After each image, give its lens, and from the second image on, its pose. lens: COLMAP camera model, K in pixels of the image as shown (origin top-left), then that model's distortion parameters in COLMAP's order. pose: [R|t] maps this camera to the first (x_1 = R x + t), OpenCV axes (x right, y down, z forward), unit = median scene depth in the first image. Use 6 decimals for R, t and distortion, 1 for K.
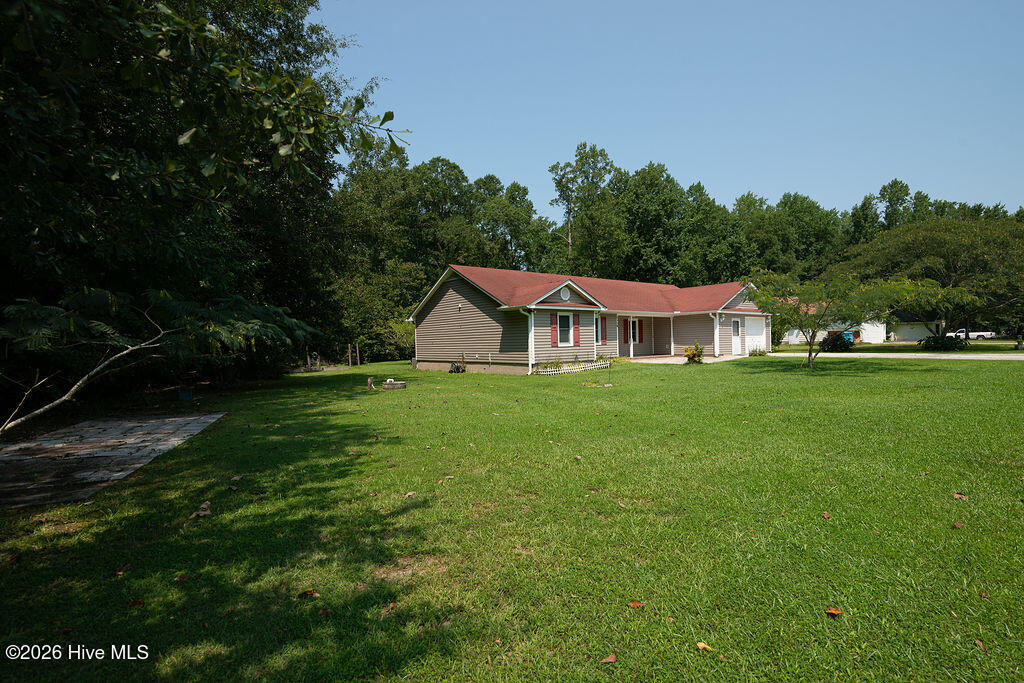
lens RADIAL K [[516.7, 0, 512.0], [0, 516.7, 341.5], [0, 0, 1]] dist [0.000778, 0.000028]
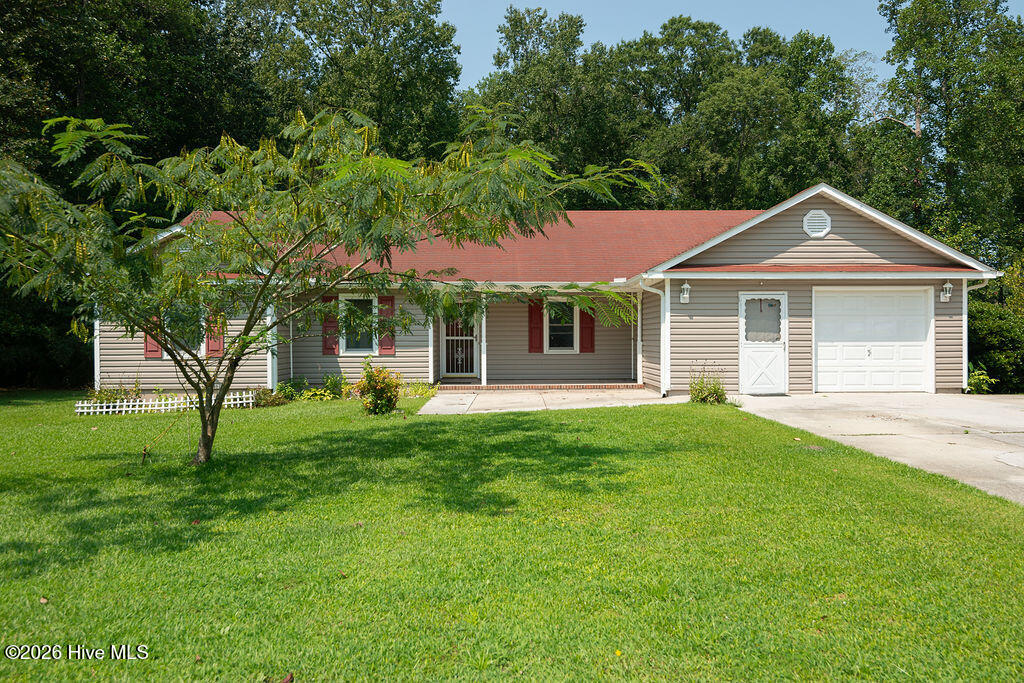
lens RADIAL K [[784.1, 0, 512.0], [0, 784.1, 341.5], [0, 0, 1]] dist [0.000145, 0.000200]
pose [[0.778211, 0.018886, -0.627719, 0.635840], [-0.010664, 0.999801, 0.016861, -0.018023], [0.627912, -0.006428, 0.778258, 0.464889]]
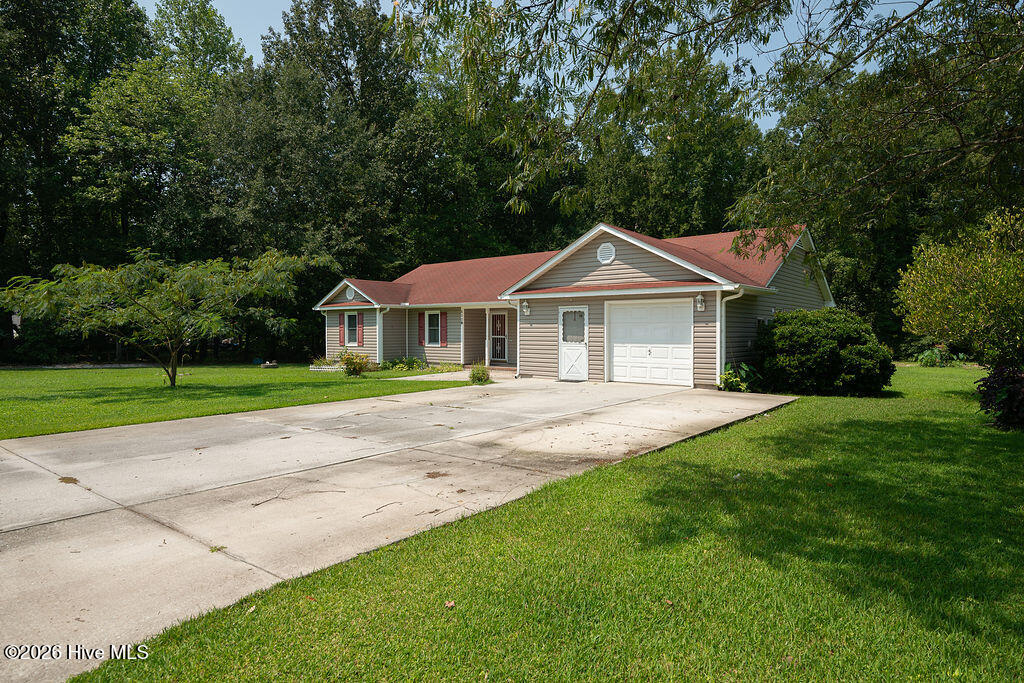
lens RADIAL K [[574.1, 0, 512.0], [0, 574.1, 341.5], [0, 0, 1]] dist [0.000784, 0.000018]
pose [[0.211443, 0.033699, -0.976809, 0.951129], [-0.006422, 0.999432, 0.033089, -0.029120], [0.977369, -0.000723, 0.211539, 0.822621]]
